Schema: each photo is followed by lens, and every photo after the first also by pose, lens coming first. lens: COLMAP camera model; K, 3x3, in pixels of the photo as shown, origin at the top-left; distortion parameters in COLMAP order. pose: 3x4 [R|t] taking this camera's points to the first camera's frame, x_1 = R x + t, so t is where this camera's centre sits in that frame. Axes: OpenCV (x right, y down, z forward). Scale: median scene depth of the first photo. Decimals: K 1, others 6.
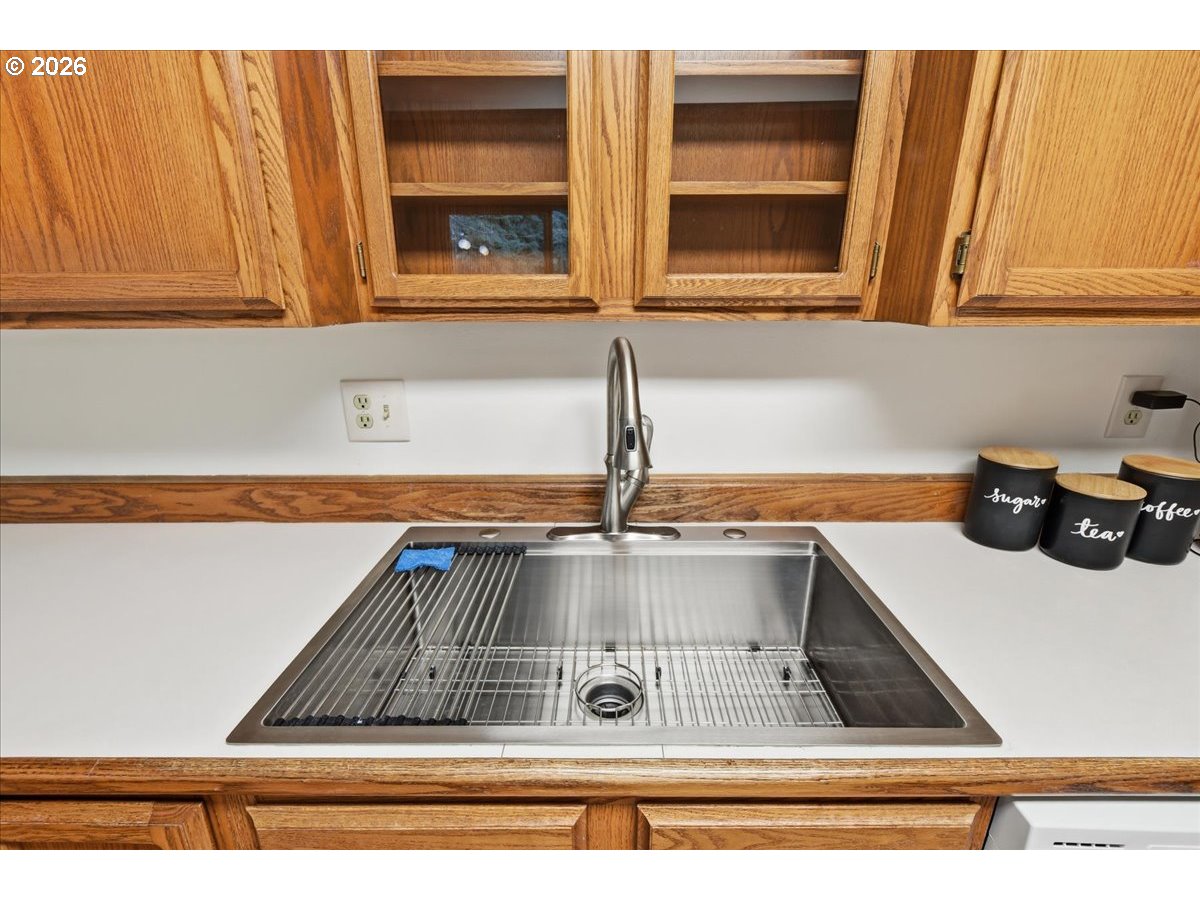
lens RADIAL K [[523.9, 0, 598.9], [0, 523.9, 454.8], [0, 0, 1]] dist [0.002681, -0.000874]
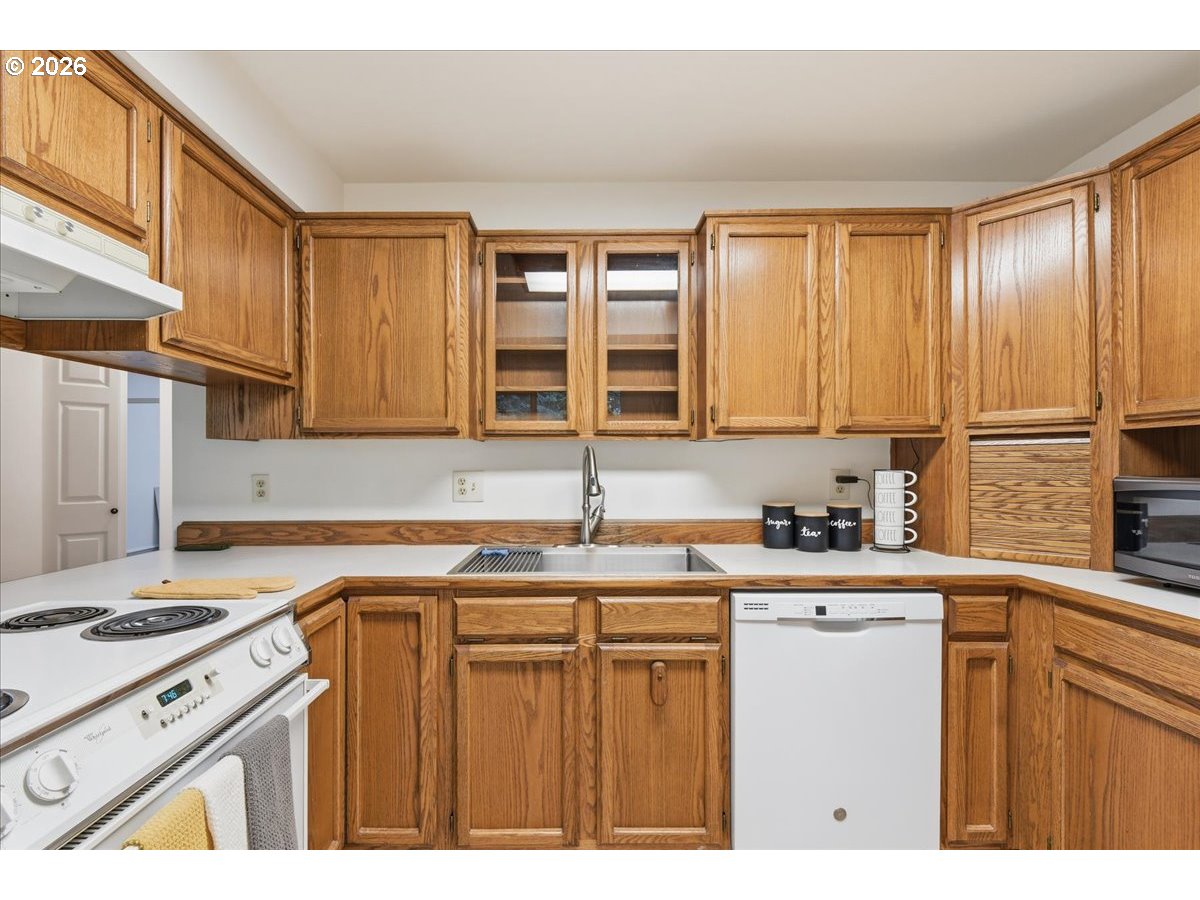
lens RADIAL K [[523.9, 0, 598.9], [0, 523.9, 454.8], [0, 0, 1]] dist [0.002681, -0.000874]
pose [[0.998472, -0.003655, 0.055140, -0.036162], [0.020359, 0.951954, -0.305563, 0.468289], [-0.051374, 0.306219, 0.950574, -1.077377]]
